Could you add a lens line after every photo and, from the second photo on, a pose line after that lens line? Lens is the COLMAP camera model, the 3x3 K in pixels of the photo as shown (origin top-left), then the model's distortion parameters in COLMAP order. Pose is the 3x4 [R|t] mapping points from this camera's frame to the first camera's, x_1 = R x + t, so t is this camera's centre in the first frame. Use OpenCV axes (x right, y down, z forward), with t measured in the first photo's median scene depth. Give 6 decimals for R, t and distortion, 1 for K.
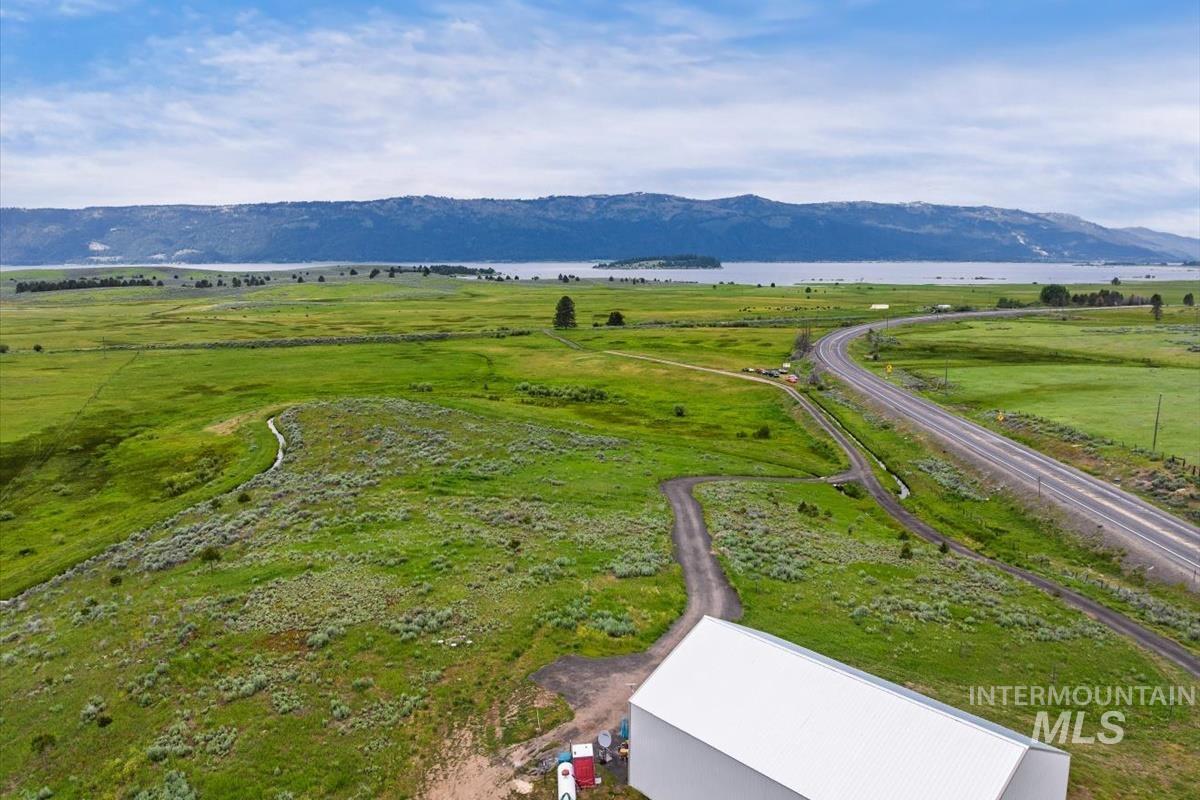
lens RADIAL K [[842.6, 0, 598.6], [0, 842.6, 387.8], [0, 0, 1]] dist [-0.028588, -0.020078]
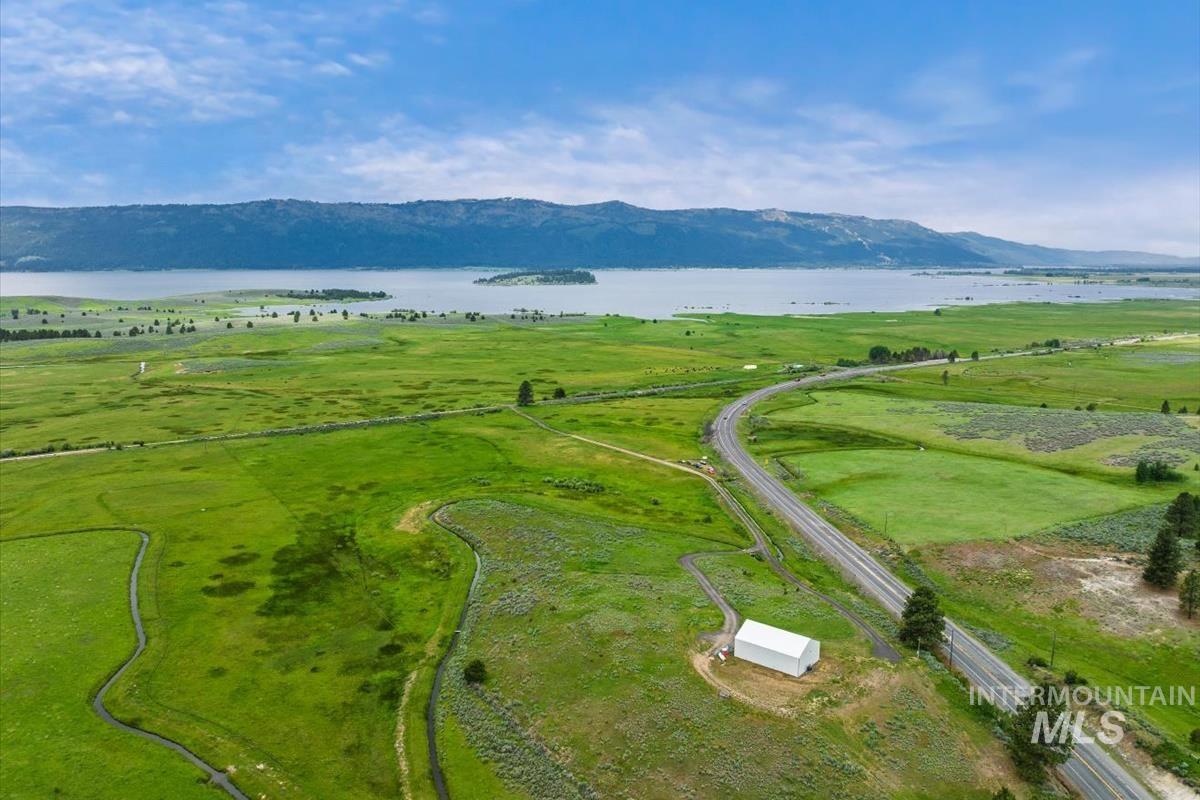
lens RADIAL K [[842.6, 0, 598.6], [0, 842.6, 387.8], [0, 0, 1]] dist [-0.028588, -0.020078]
pose [[0.987706, -0.021427, 0.154850, -0.158817], [0.021251, 0.999770, 0.002787, -0.119541], [-0.154874, 0.000538, 0.987934, -0.398596]]
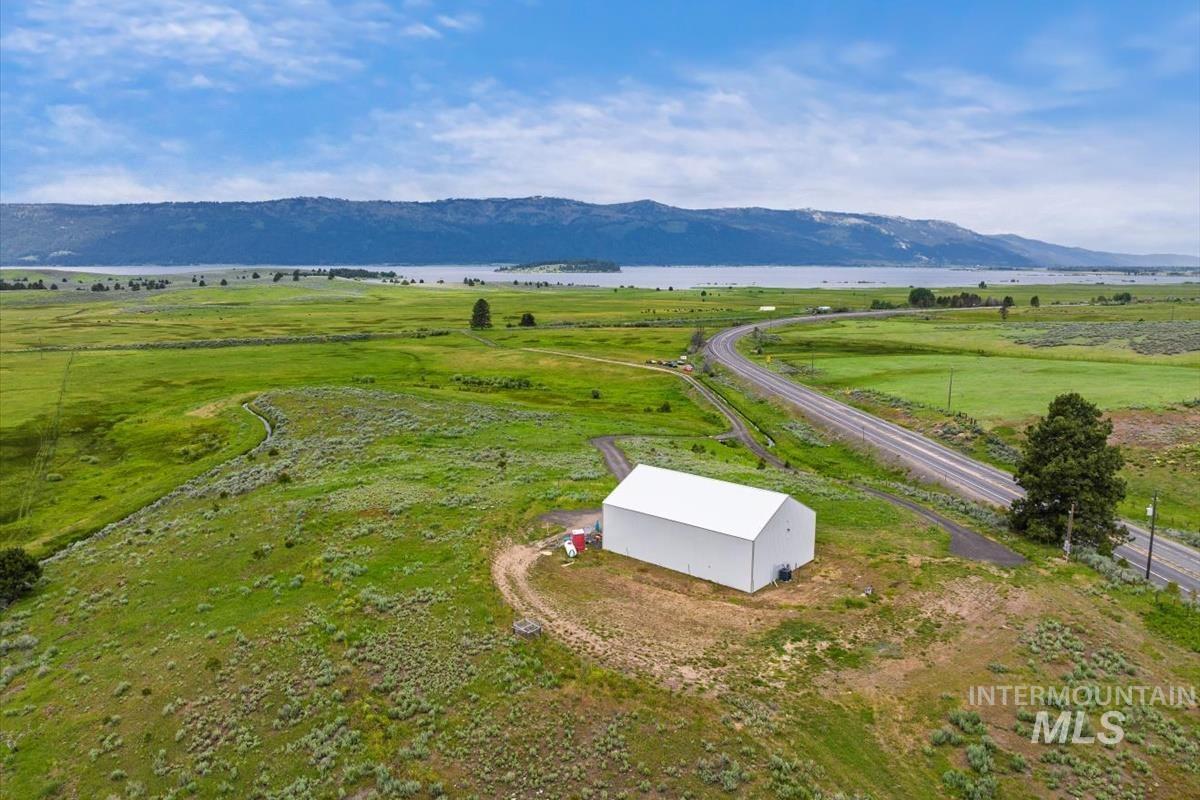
lens RADIAL K [[842.6, 0, 598.6], [0, 842.6, 387.8], [0, 0, 1]] dist [-0.028588, -0.020078]
pose [[0.993030, -0.012686, 0.117179, -0.021626], [0.013171, 0.999908, -0.003362, 0.012426], [-0.117126, 0.004882, 0.993105, -0.102133]]
